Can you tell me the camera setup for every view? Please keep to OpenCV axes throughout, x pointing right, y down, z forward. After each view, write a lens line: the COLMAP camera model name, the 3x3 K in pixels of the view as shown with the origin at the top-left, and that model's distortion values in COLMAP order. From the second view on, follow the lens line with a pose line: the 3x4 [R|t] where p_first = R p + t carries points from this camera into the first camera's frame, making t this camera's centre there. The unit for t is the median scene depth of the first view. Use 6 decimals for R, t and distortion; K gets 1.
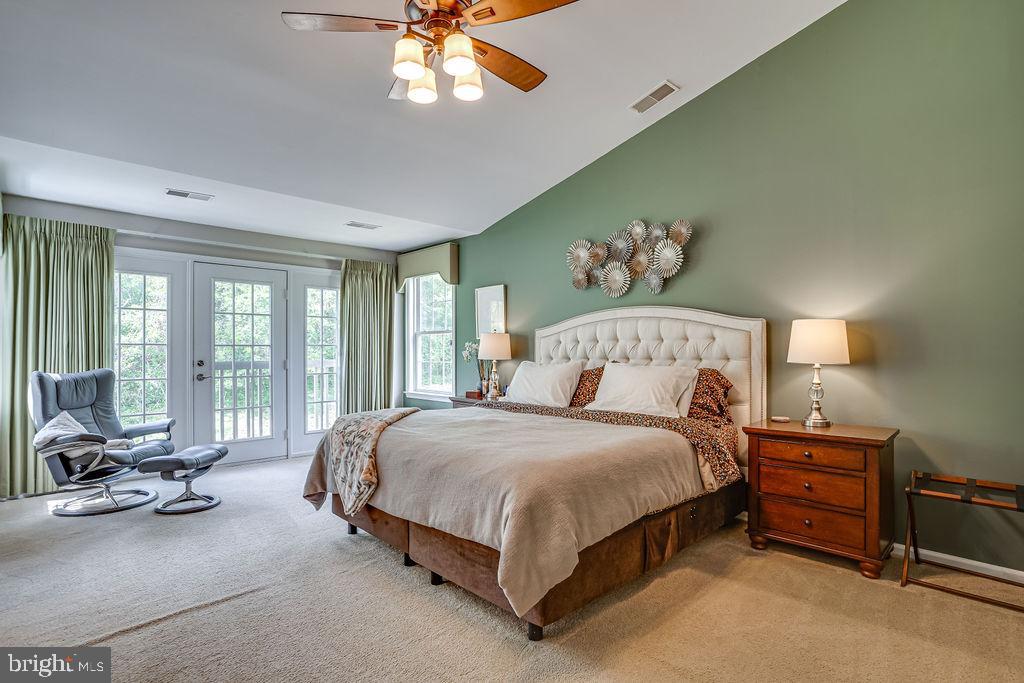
lens RADIAL K [[508.0, 0, 517.6], [0, 508.0, 358.4], [0, 0, 1]] dist [-0.071485, 0.034553]
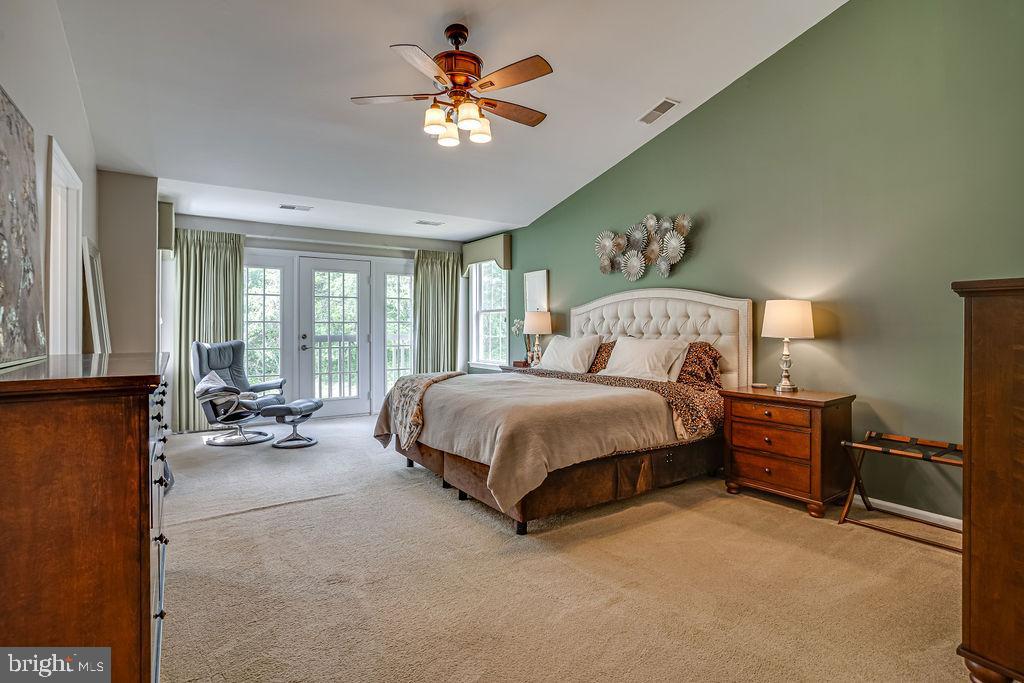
lens RADIAL K [[500.6, 0, 515.6], [0, 500.6, 337.2], [0, 0, 1]] dist [-0.074566, 0.033006]
pose [[0.985485, 0.003737, -0.169722, 0.147891], [-0.002839, 0.999981, 0.005531, 0.003914], [0.169739, -0.004969, 0.985477, -0.211377]]
